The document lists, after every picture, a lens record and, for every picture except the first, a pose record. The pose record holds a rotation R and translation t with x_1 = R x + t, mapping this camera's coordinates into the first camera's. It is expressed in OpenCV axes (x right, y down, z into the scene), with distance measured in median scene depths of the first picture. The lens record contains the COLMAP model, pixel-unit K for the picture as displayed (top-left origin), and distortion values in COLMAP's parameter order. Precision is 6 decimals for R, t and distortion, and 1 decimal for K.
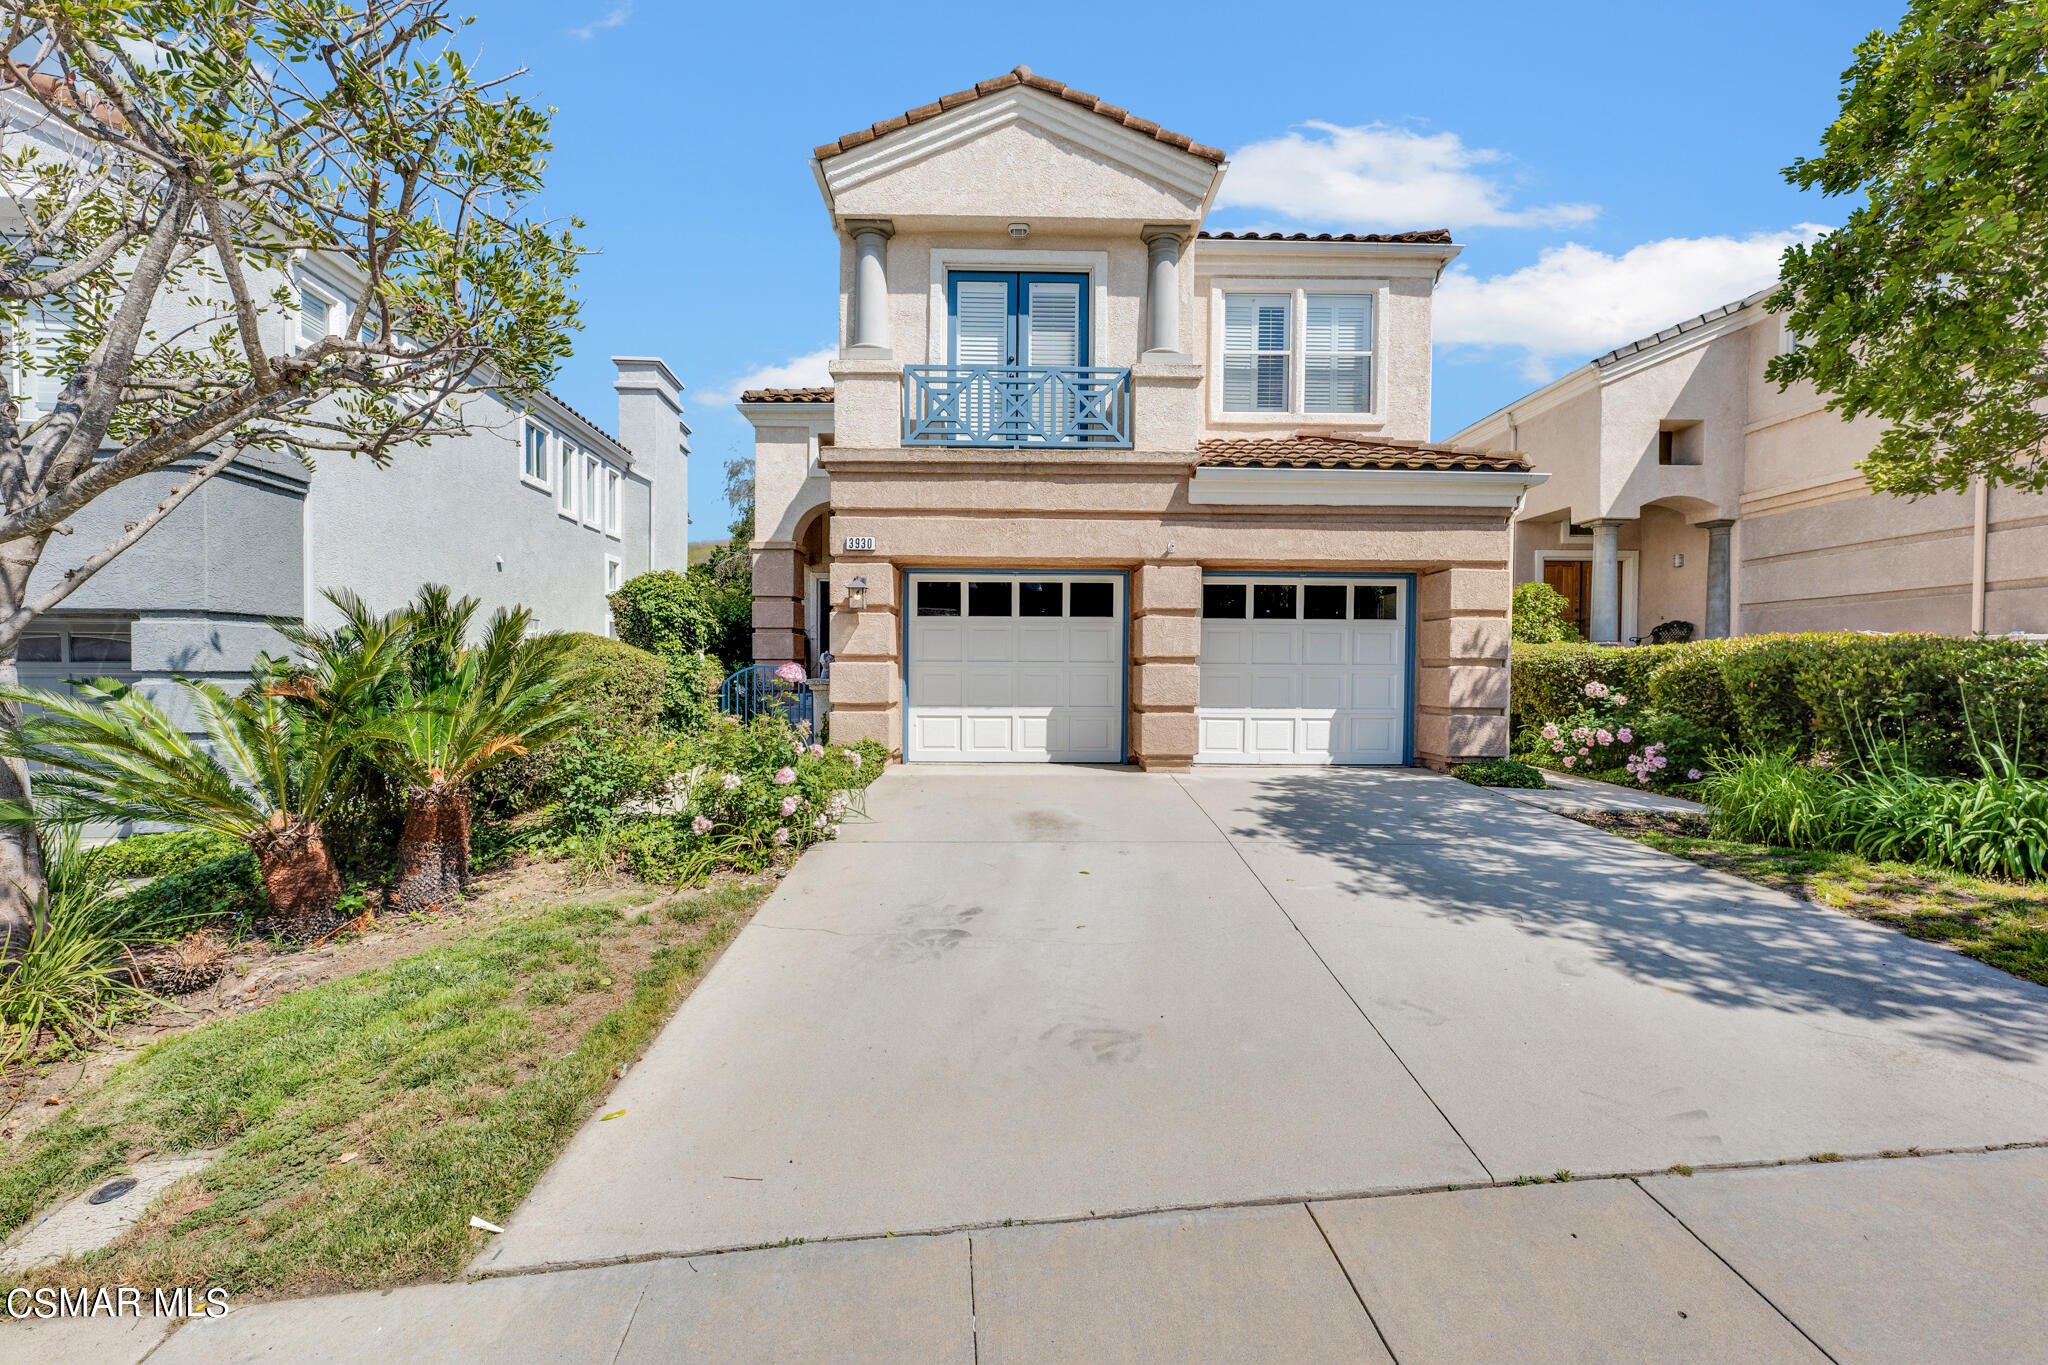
lens RADIAL K [[830.6, 0, 1022.0], [0, 830.6, 683.4], [0, 0, 1]] dist [0.002579, 0.000075]
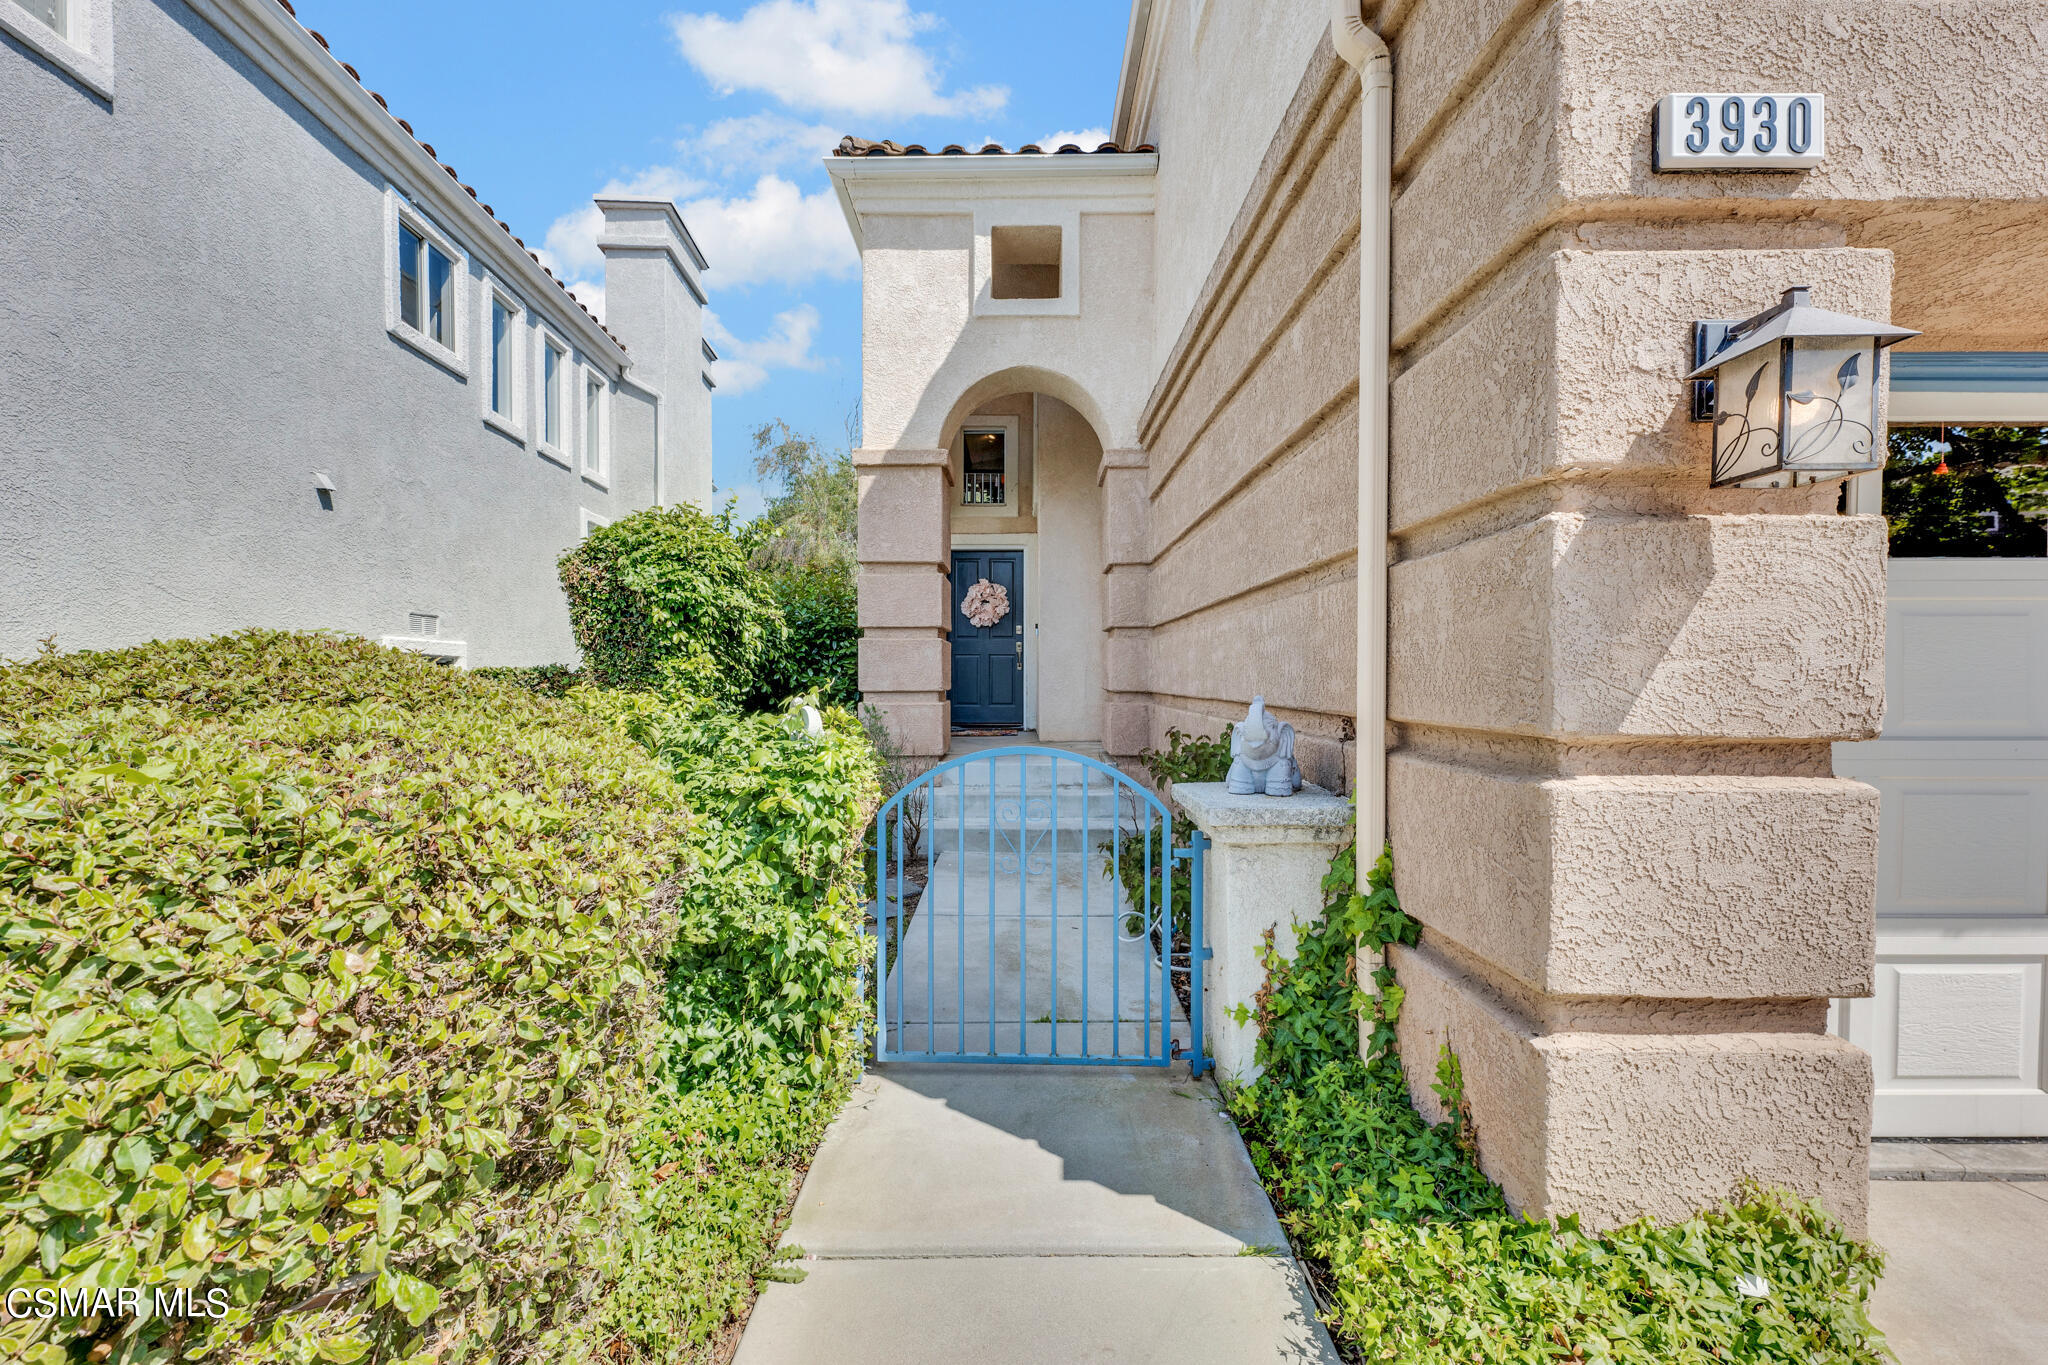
lens RADIAL K [[830.6, 0, 1017.5], [0, 830.6, 685.8], [0, 0, 1]] dist [0.002579, 0.000075]
pose [[0.999760, -0.005056, -0.021311, -0.337337], [0.004933, 0.999971, -0.005823, -0.044956], [0.021340, 0.005716, 0.999756, 0.787400]]
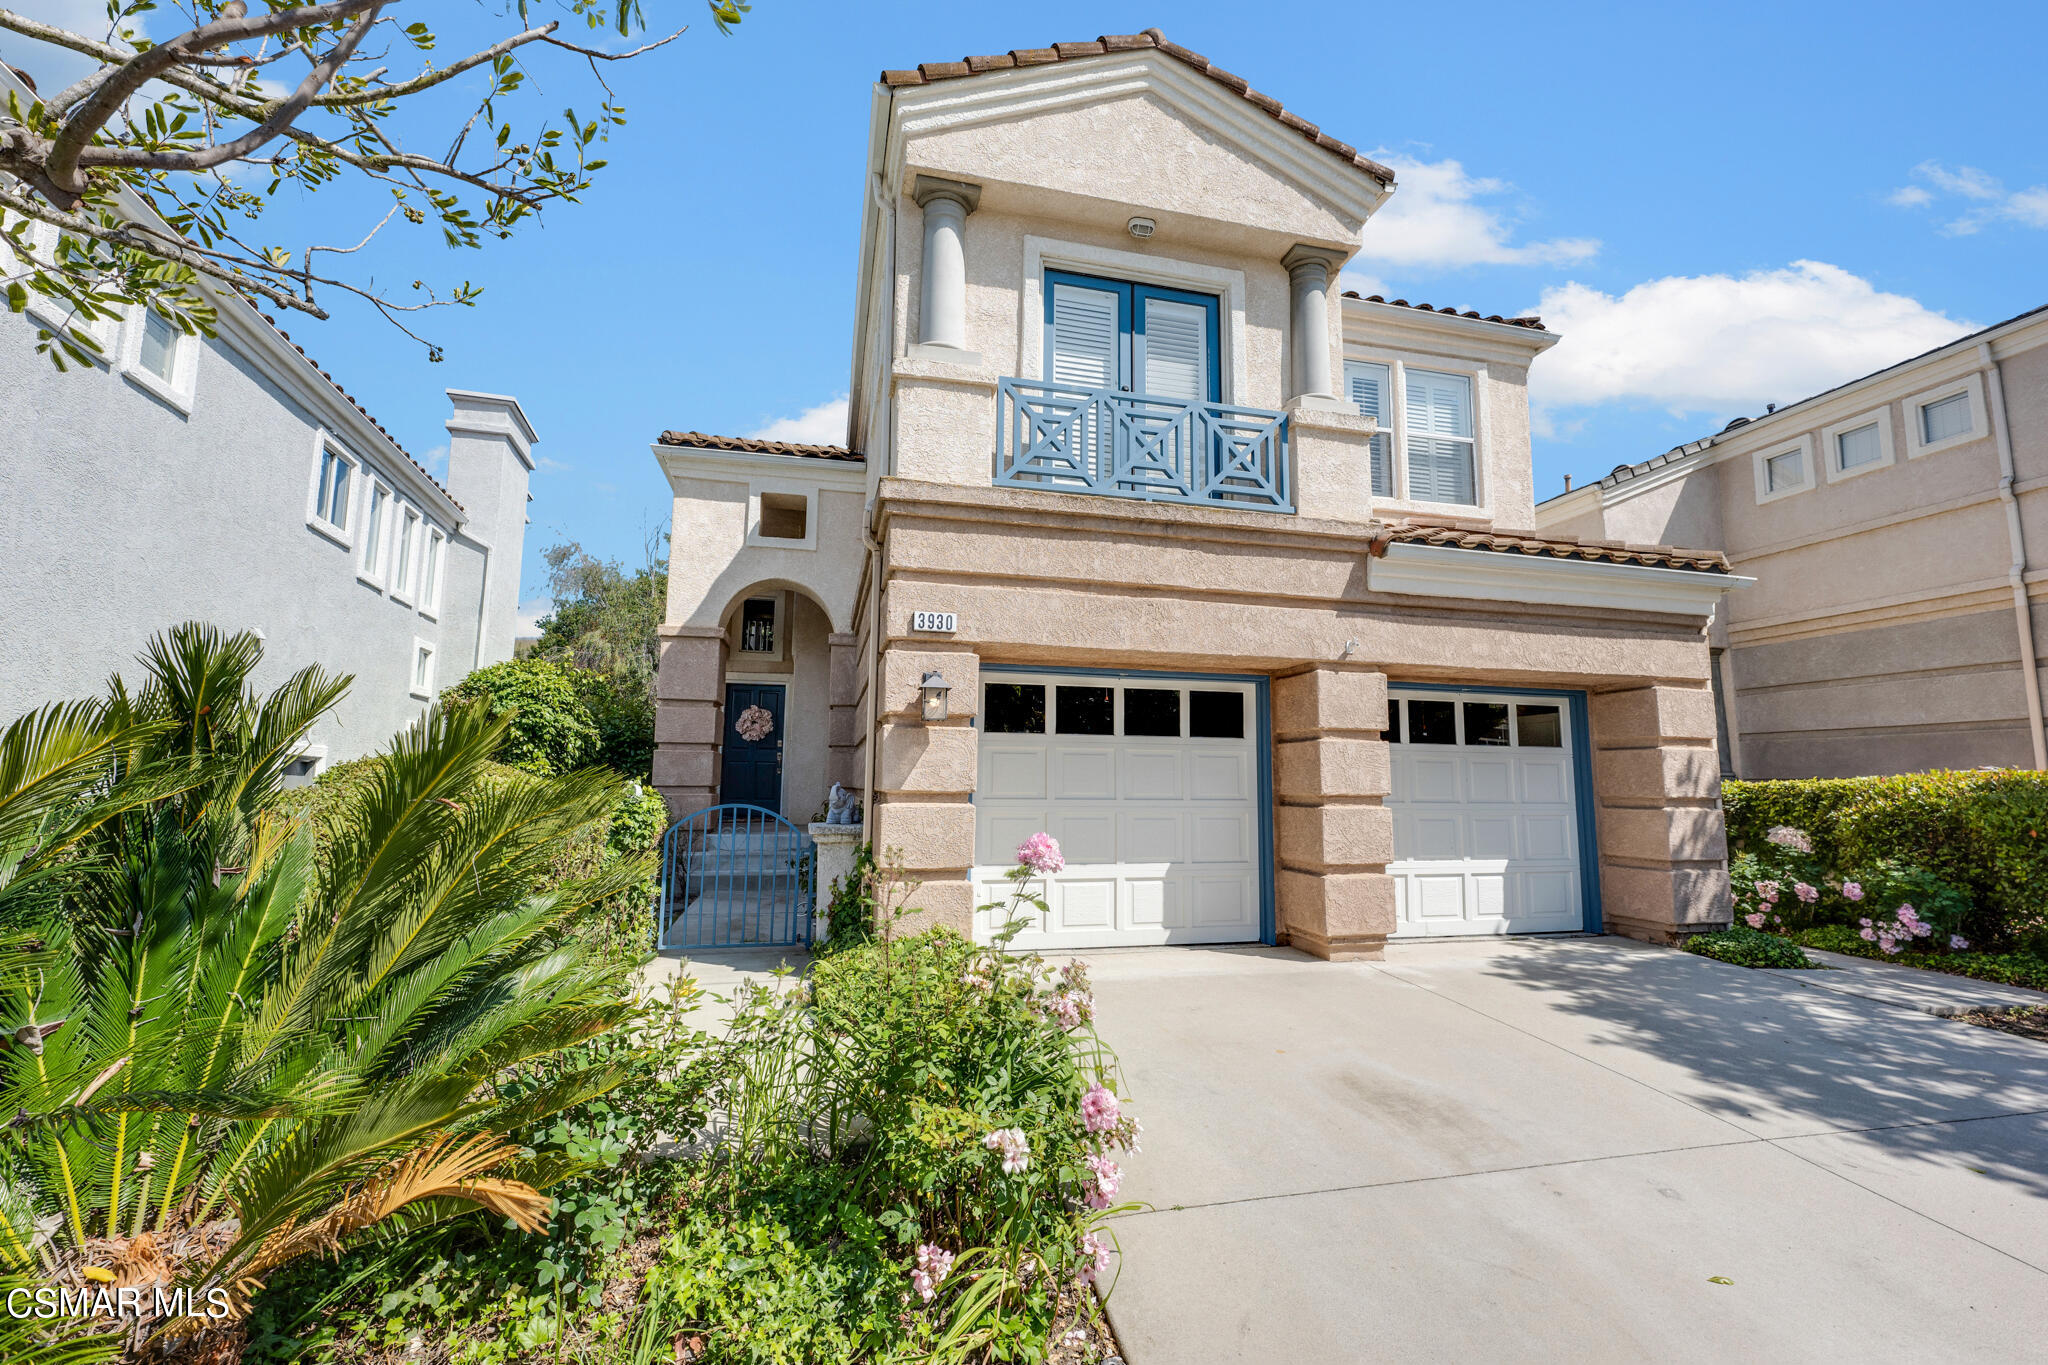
lens RADIAL K [[830.6, 0, 1021.8], [0, 830.6, 682.8], [0, 0, 1]] dist [0.002579, 0.000075]
pose [[0.976226, 0.030240, 0.214636, -0.257903], [-0.000381, 0.990458, -0.137812, -0.028631], [-0.216756, 0.134454, 0.966923, 0.341457]]
